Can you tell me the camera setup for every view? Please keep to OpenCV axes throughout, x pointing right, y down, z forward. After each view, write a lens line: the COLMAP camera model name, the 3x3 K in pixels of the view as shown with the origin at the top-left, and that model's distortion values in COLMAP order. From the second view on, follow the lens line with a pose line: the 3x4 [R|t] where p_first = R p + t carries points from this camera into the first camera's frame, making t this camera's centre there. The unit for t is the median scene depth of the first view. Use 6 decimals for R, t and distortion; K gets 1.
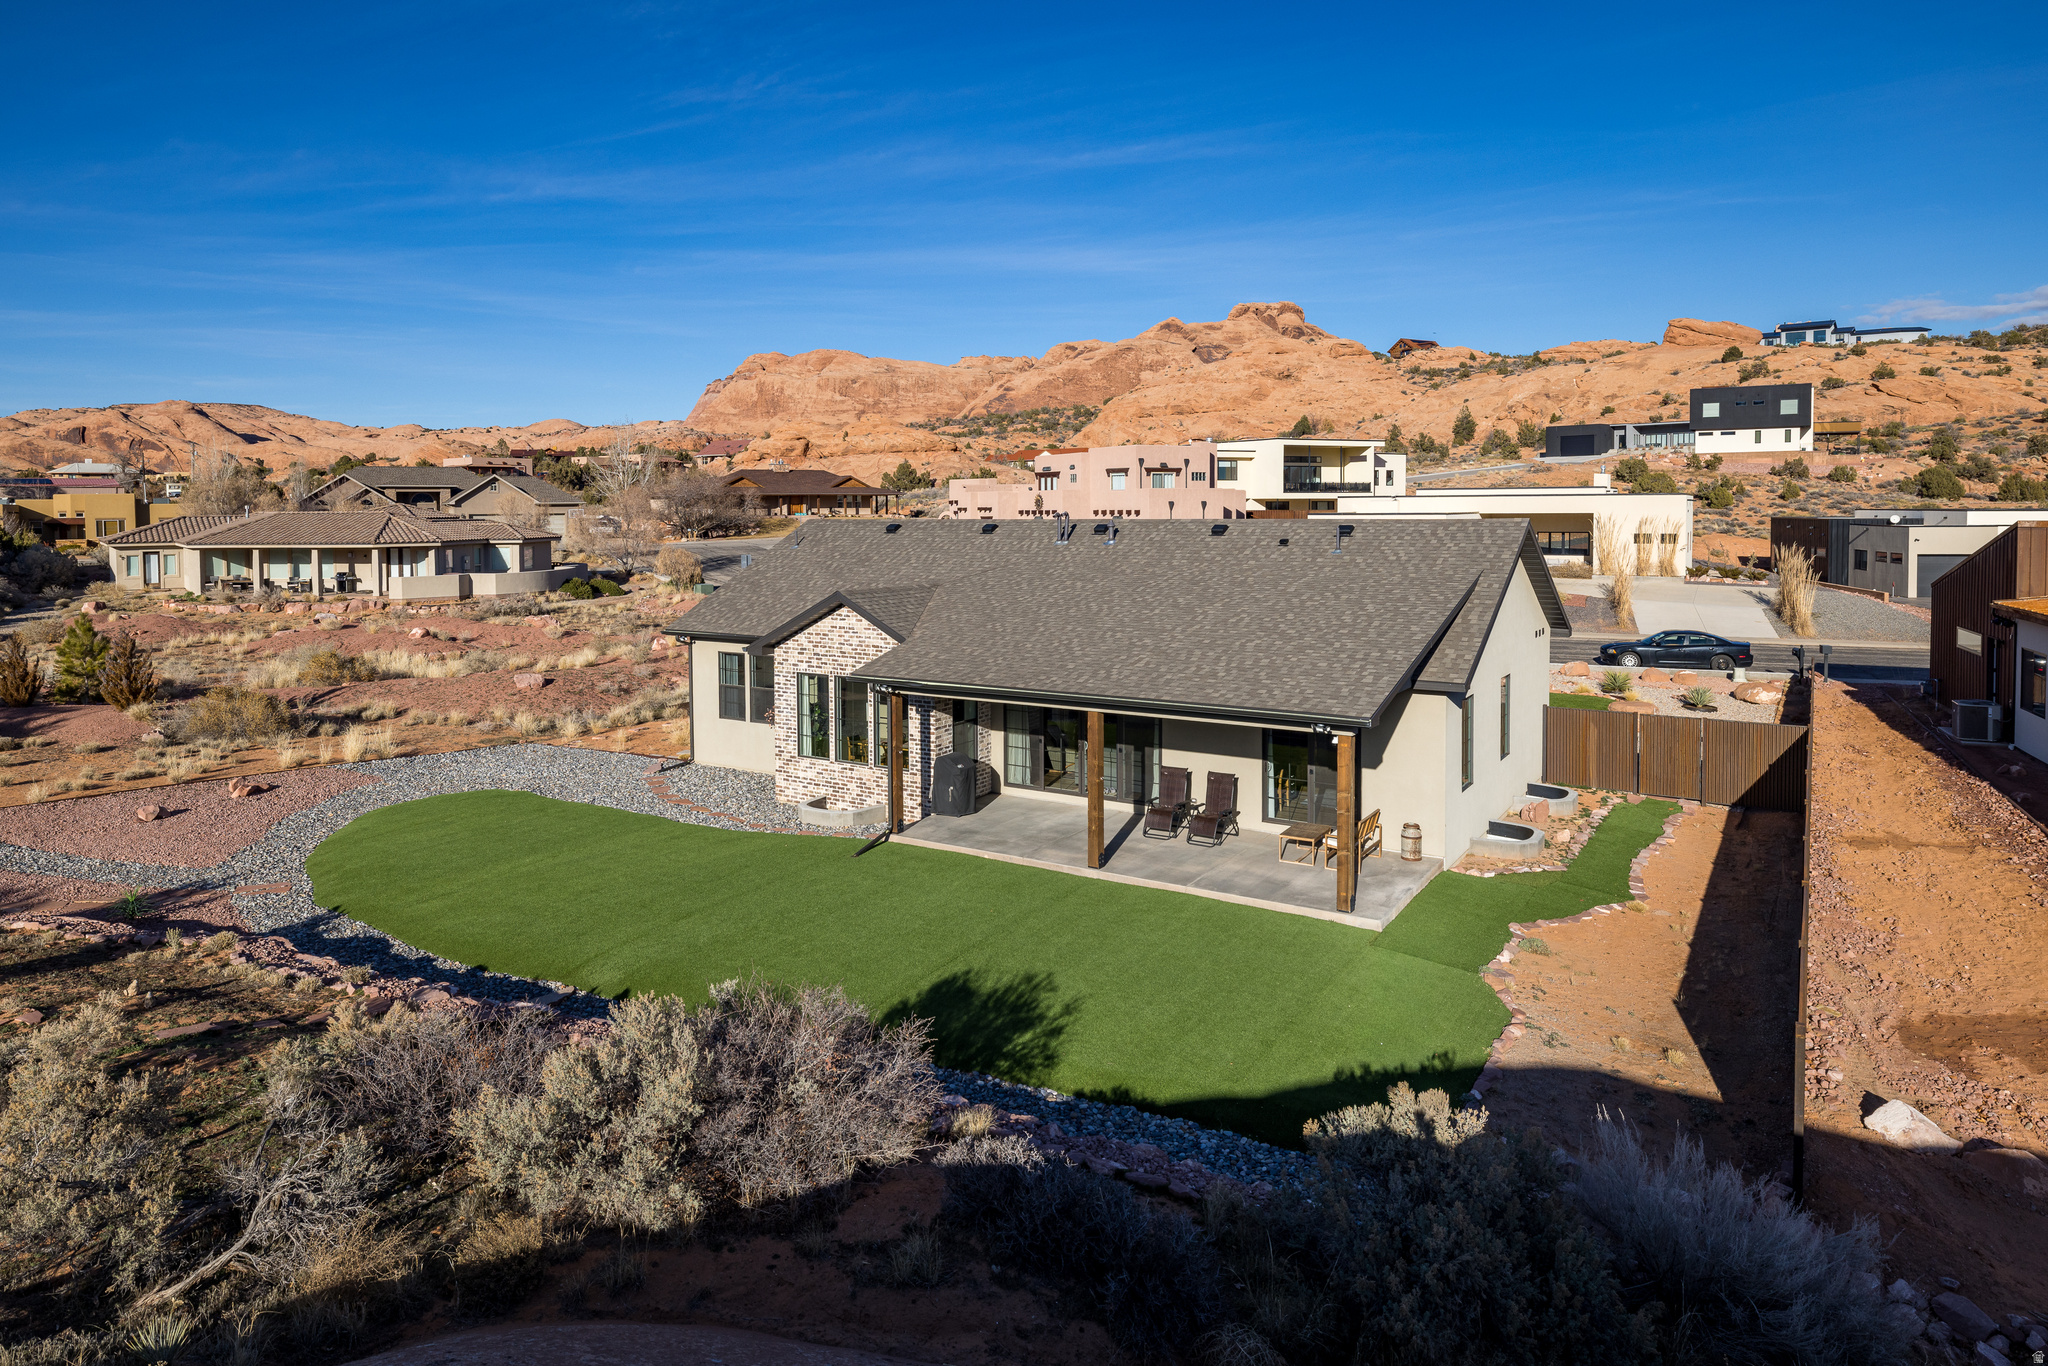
lens RADIAL K [[1275.4, 0, 965.2], [0, 1275.4, 536.5], [0, 0, 1]] dist [-0.000082, -0.000626]
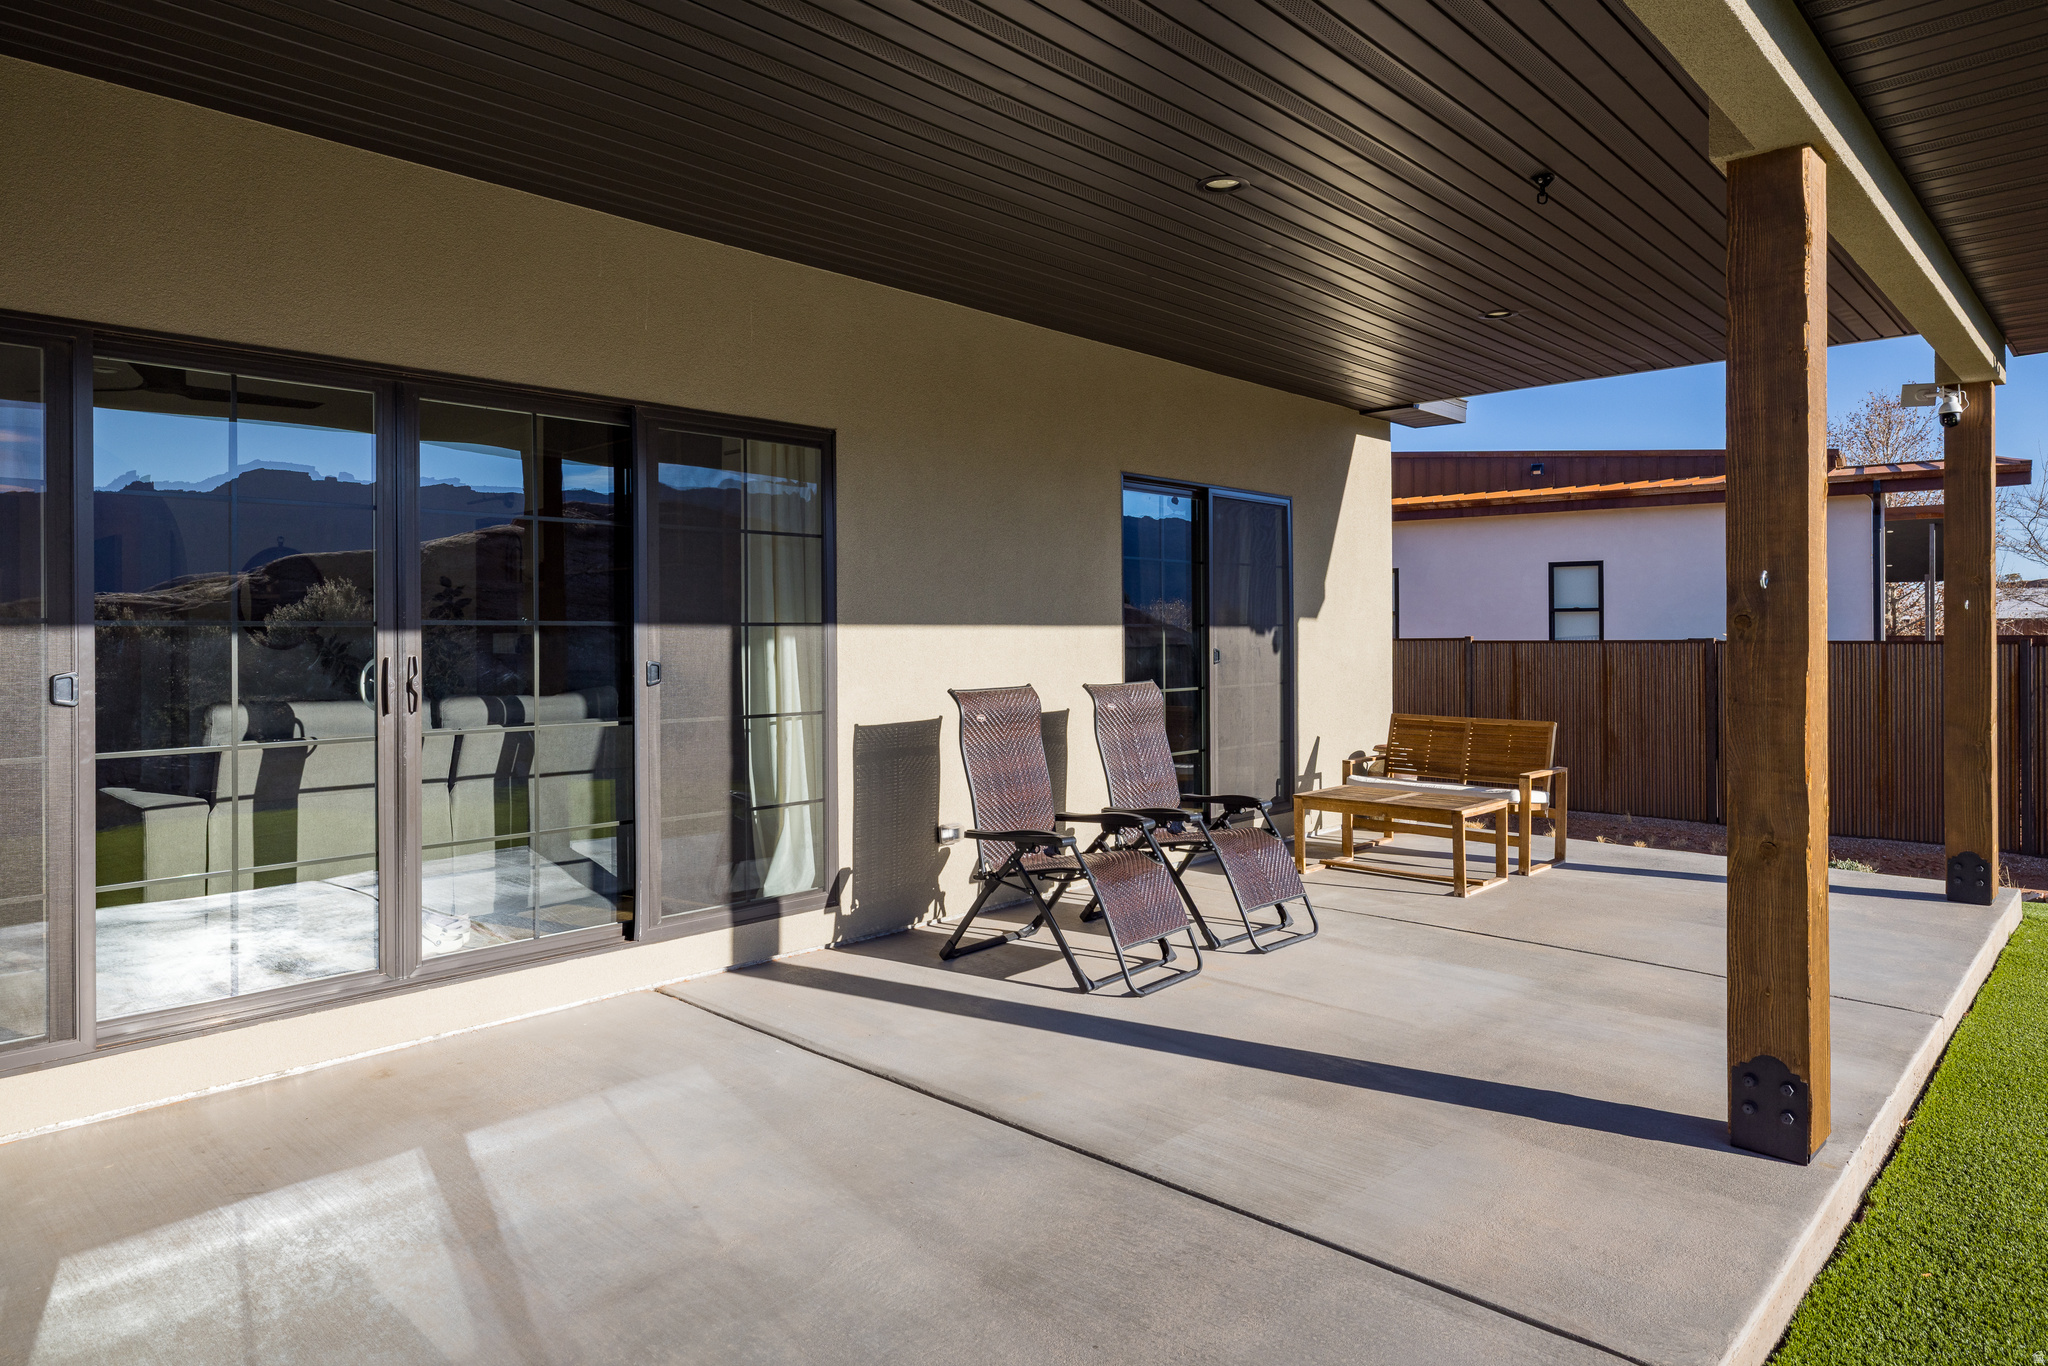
lens RADIAL K [[1267.2, 0, 1012.1], [0, 1267.2, 670.2], [0, 0, 1]] dist [-0.003210, 0.000893]
pose [[0.149746, -0.019638, 0.988530, -0.010848], [0.031275, 0.999396, 0.015116, 0.030935], [-0.988230, 0.028653, 0.150269, 0.169636]]
